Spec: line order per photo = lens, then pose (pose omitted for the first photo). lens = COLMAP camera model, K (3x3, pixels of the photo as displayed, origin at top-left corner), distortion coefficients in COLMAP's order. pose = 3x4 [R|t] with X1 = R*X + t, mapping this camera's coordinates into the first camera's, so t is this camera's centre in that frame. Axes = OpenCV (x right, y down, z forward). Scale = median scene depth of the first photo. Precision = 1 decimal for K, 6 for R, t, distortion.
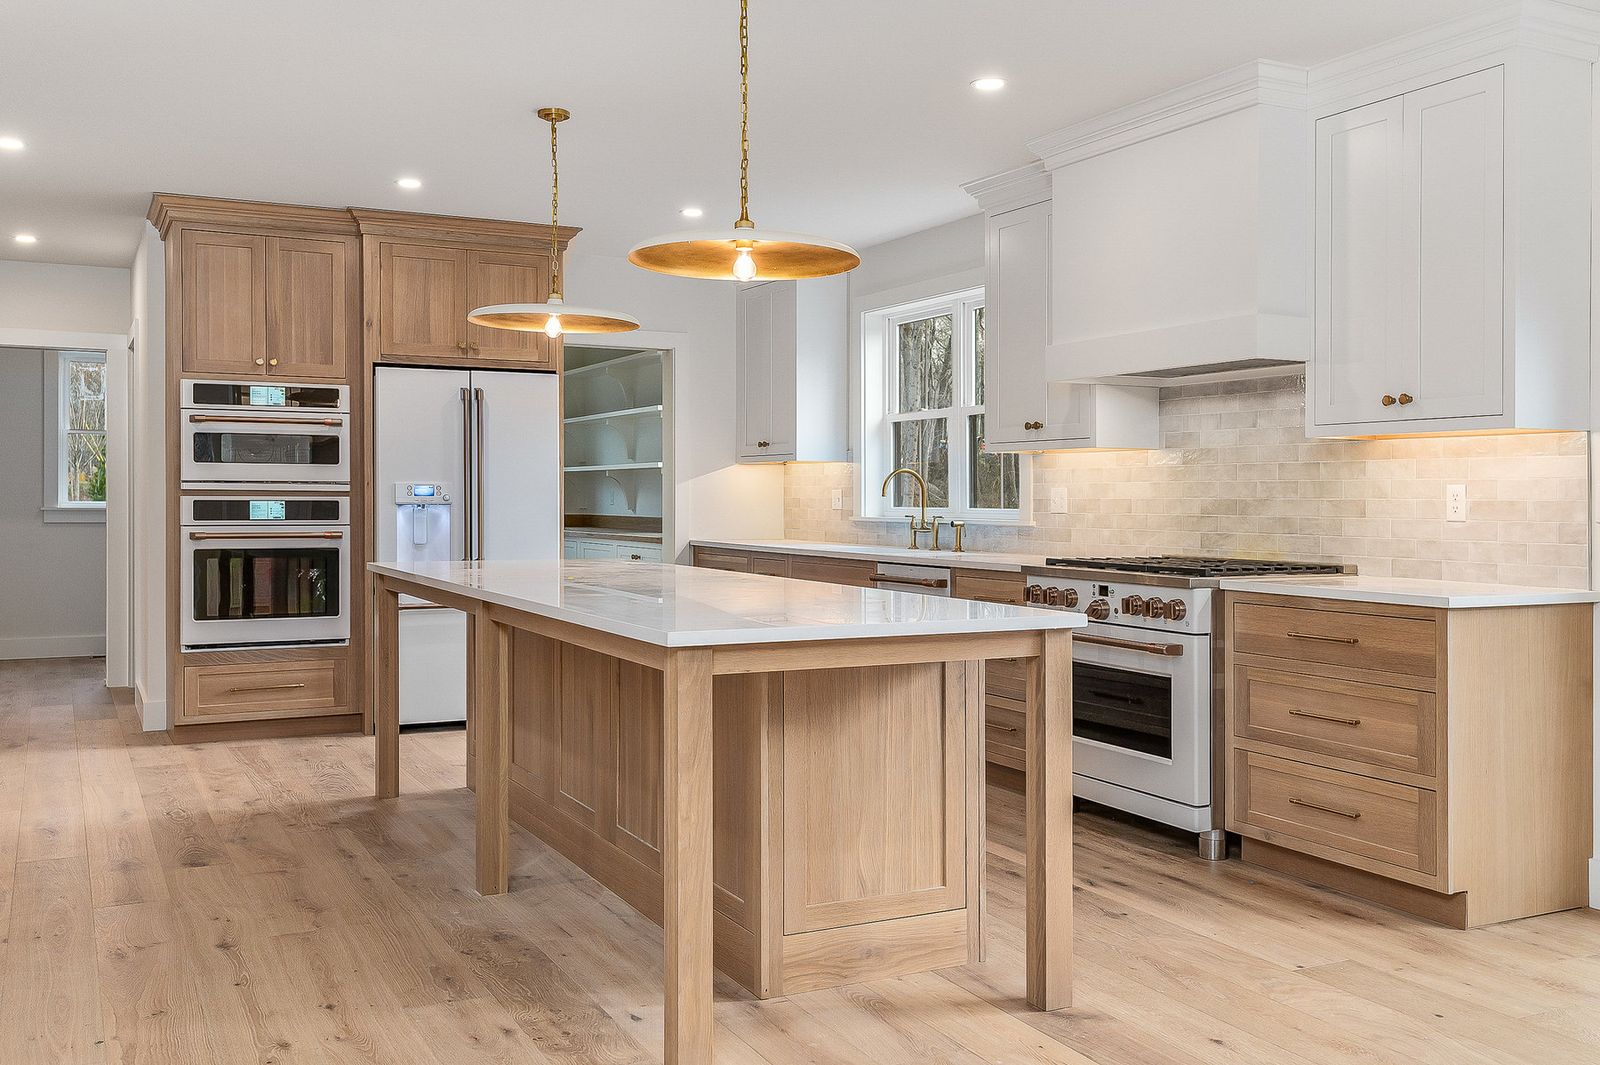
lens RADIAL K [[1476.8, 0, 799.1], [0, 1476.8, 485.1], [0, 0, 1]] dist [0.033745, 0.001709]
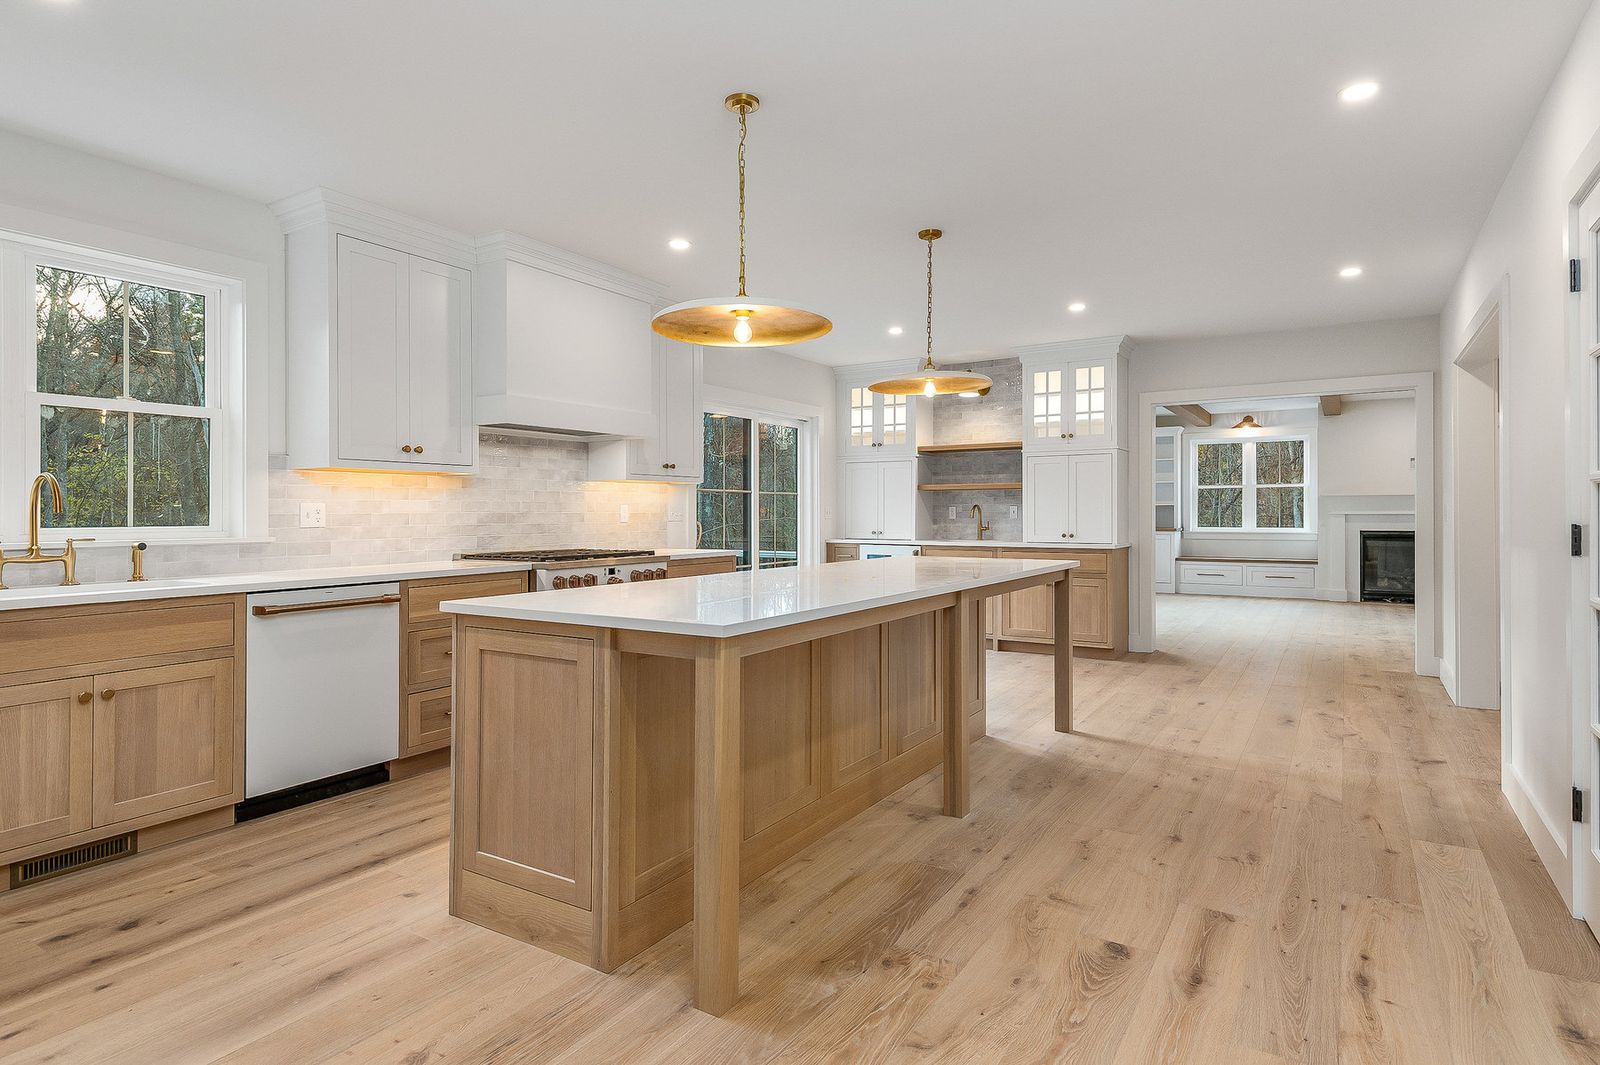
lens RADIAL K [[865.4, 0, 798.5], [0, 865.4, 512.4], [0, 0, 1]] dist [-0.000105, -0.000360]
pose [[-0.515979, 0.000410, 0.856601, -0.676531], [-0.003044, 0.999993, -0.002312, 0.010855], [-0.856596, -0.003800, -0.515974, 1.302281]]
